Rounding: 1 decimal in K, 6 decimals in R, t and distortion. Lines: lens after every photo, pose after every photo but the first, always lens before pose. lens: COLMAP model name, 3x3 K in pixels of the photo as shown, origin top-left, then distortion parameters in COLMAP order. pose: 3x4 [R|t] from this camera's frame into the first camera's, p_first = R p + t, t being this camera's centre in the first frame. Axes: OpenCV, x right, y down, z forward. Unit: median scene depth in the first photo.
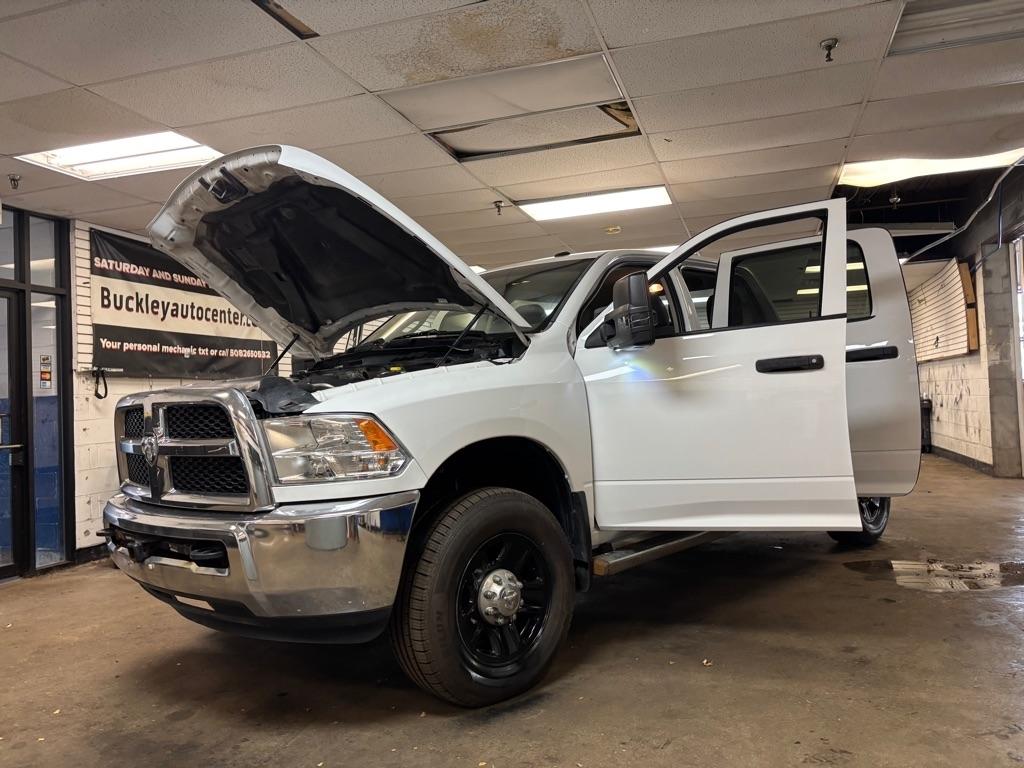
lens RADIAL K [[771.9, 0, 510.1], [0, 771.9, 373.7], [0, 0, 1]] dist [0.048462, -0.054795]
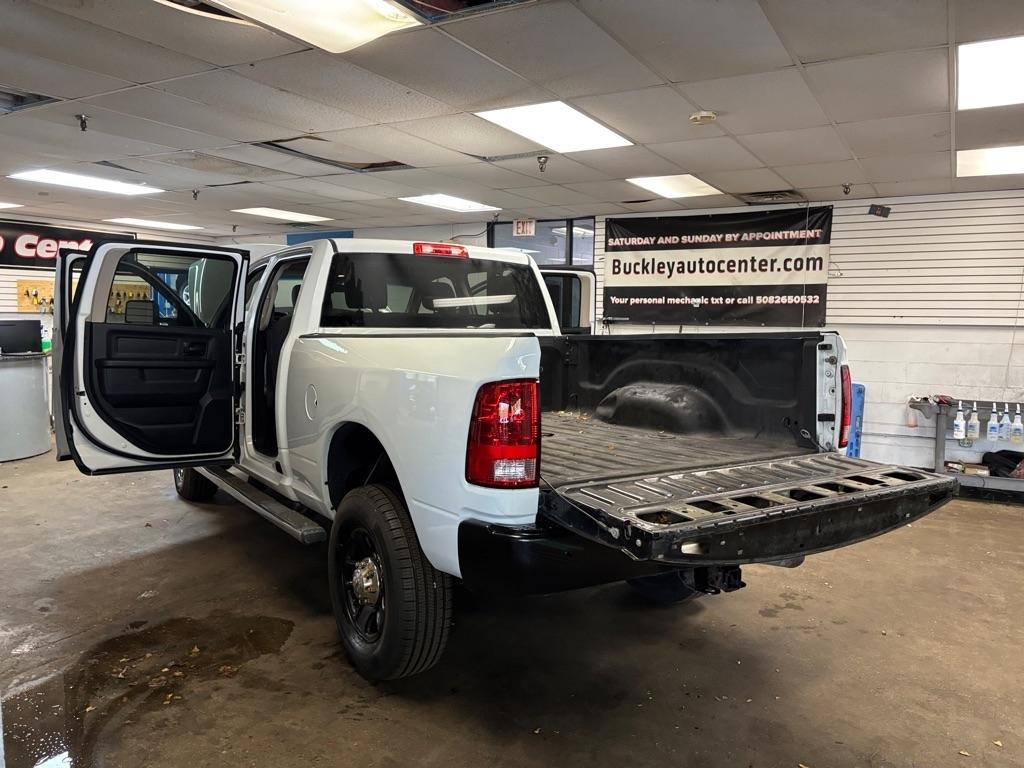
lens RADIAL K [[771.9, 0, 504.6], [0, 771.9, 371.4], [0, 0, 1]] dist [0.048462, -0.054795]
pose [[-0.205348, 0.108400, -0.972667, 0.913062], [0.030907, 0.994070, 0.104260, -0.064084], [0.978201, -0.008653, -0.207481, 1.127079]]
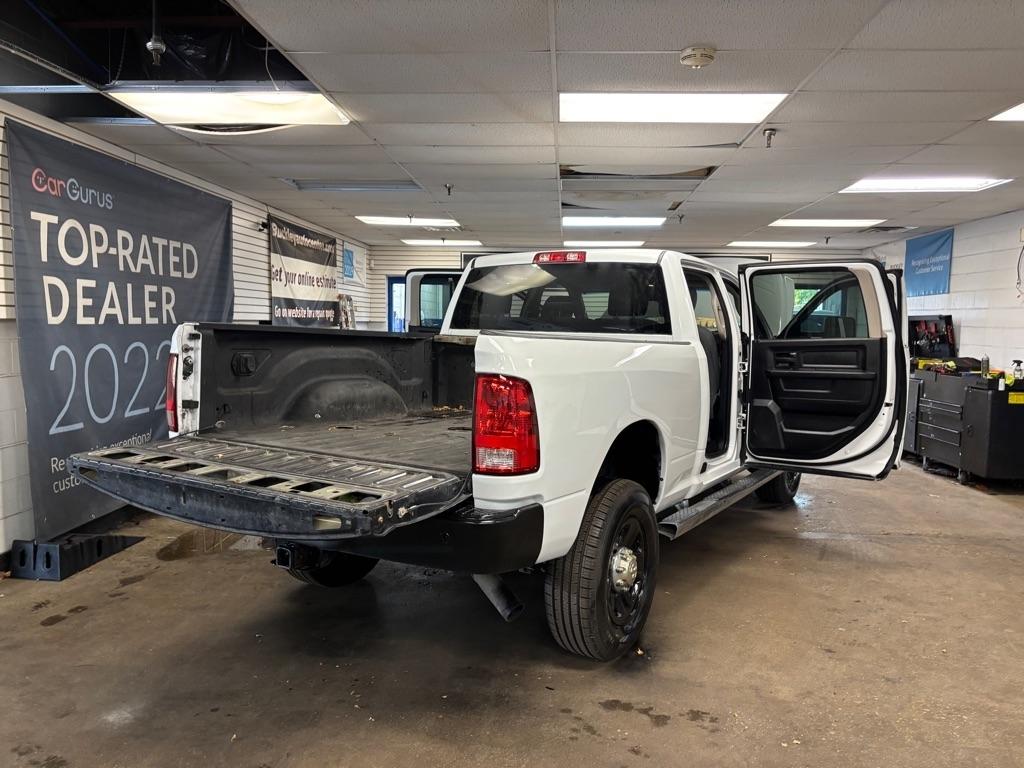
lens RADIAL K [[771.9, 0, 513.5], [0, 771.9, 383.4], [0, 0, 1]] dist [0.048462, -0.054795]
pose [[-0.969713, 0.042728, -0.240483, 0.424059], [0.030233, 0.998006, 0.055411, -0.021857], [0.242371, 0.046462, -0.969071, 1.667478]]
